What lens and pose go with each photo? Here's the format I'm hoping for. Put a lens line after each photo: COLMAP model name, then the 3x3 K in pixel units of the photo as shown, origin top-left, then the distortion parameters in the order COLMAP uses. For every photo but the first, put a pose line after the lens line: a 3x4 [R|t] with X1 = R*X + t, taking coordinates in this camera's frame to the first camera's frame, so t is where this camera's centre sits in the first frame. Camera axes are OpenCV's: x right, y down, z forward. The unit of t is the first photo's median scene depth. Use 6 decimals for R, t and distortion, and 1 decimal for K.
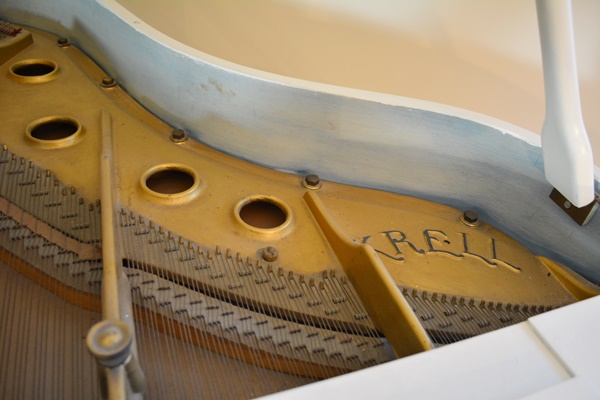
lens RADIAL K [[466.5, 0, 300.0], [0, 466.5, 200.0], [0, 0, 1]] dist [-0.079007, 0.003268]
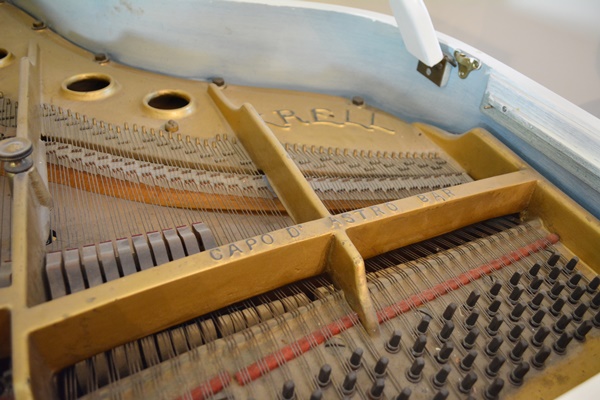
lens RADIAL K [[466.5, 0, 300.0], [0, 466.5, 200.0], [0, 0, 1]] dist [-0.079007, 0.003268]
pose [[0.995253, -0.083107, 0.050646, 0.172211], [0.082431, 0.996479, 0.015300, 0.290564], [-0.051740, -0.011053, 0.998599, -0.165818]]
